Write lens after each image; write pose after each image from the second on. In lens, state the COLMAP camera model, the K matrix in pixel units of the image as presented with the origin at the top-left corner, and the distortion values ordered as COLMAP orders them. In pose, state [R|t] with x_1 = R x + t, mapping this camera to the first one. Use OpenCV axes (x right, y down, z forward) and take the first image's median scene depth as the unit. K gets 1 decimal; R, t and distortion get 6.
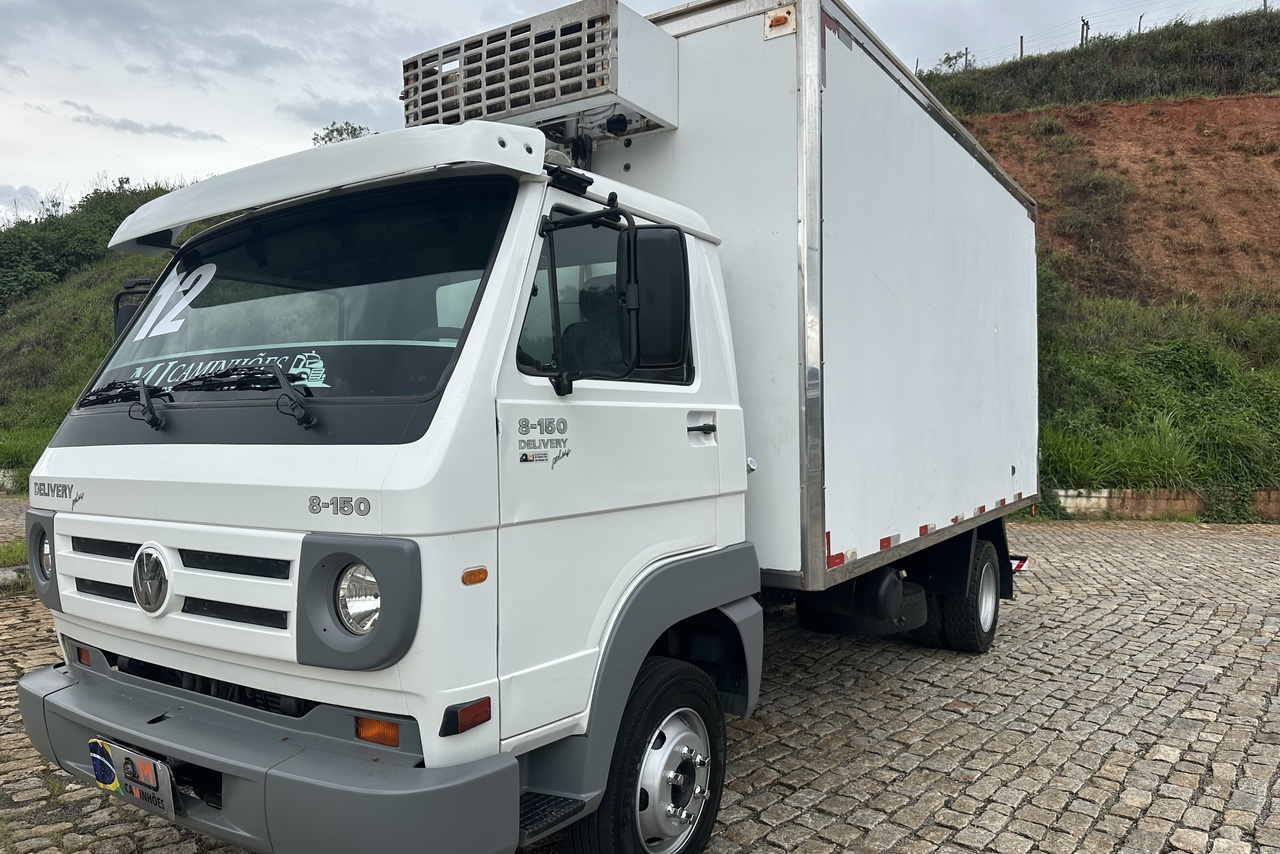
lens RADIAL K [[898.9, 0, 640.0], [0, 898.9, 427.0], [0, 0, 1]] dist [0.107928, -0.154218]
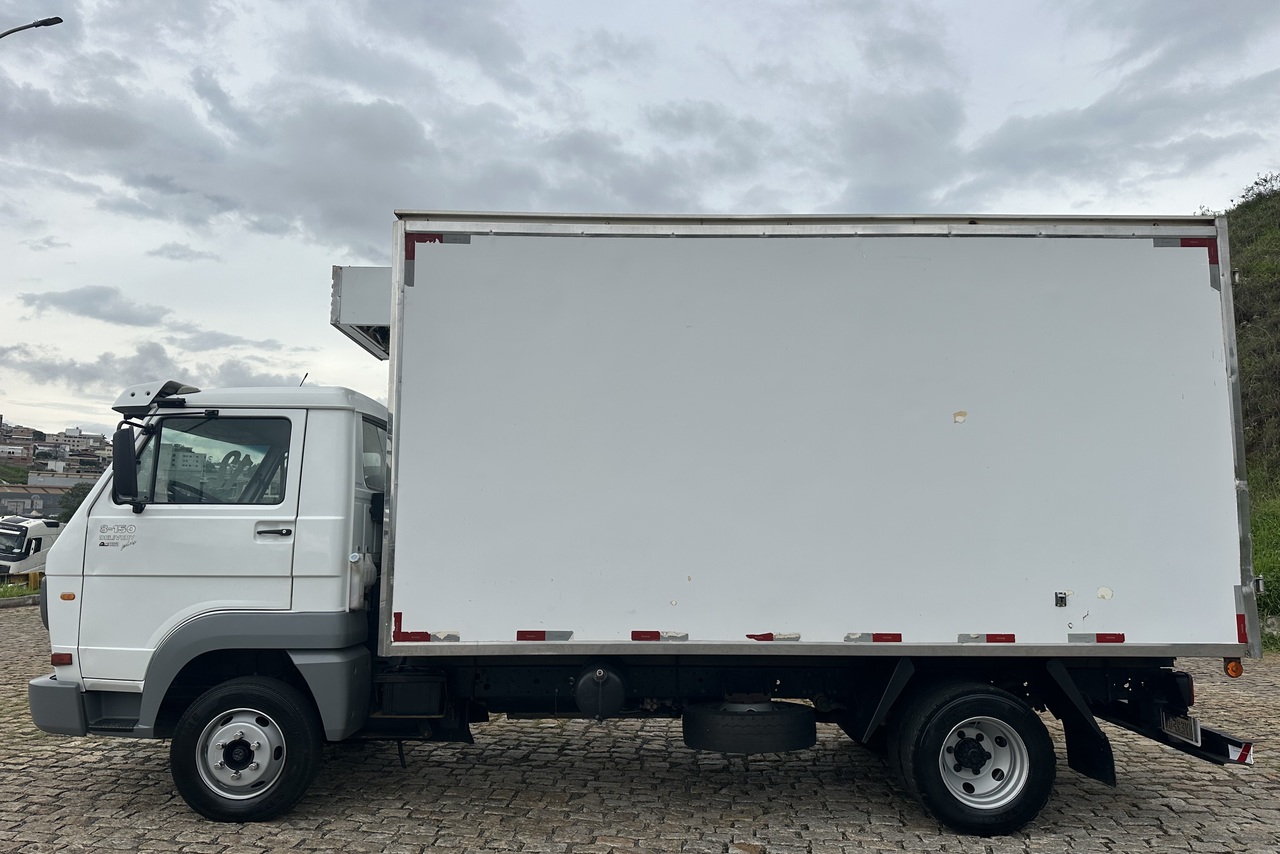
lens RADIAL K [[898.9, 0, 640.0], [0, 898.9, 427.0], [0, 0, 1]] dist [0.107928, -0.154218]
pose [[0.560964, -0.091930, -0.822720, 2.113175], [-0.012564, 0.992755, -0.119496, 0.002361], [0.827745, 0.077369, 0.555745, 0.747370]]
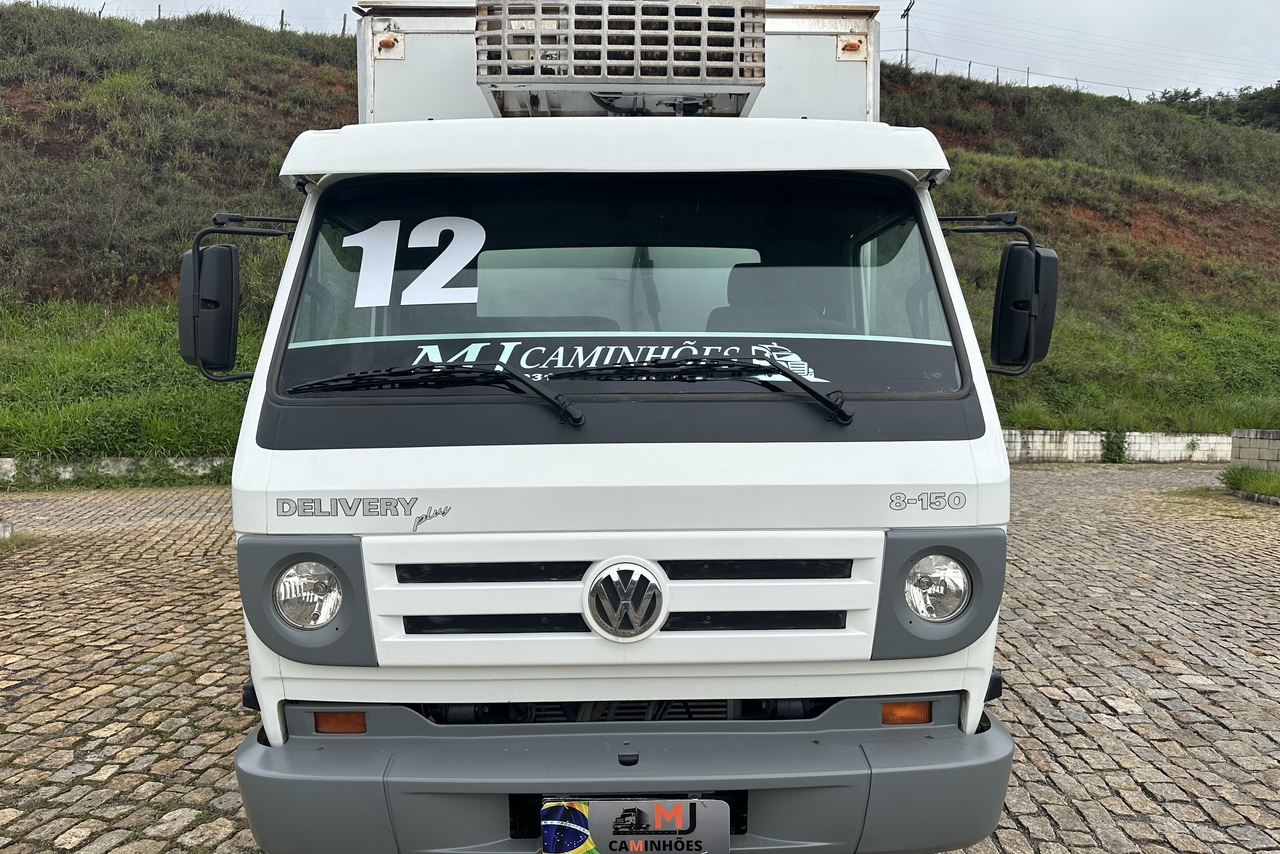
lens RADIAL K [[898.9, 0, 640.0], [0, 898.9, 427.0], [0, 0, 1]] dist [0.107928, -0.154218]
pose [[0.816474, -0.022701, 0.576936, -0.999192], [-0.004020, 0.998979, 0.044996, -0.035407], [-0.577368, -0.039058, 0.815549, 0.295167]]
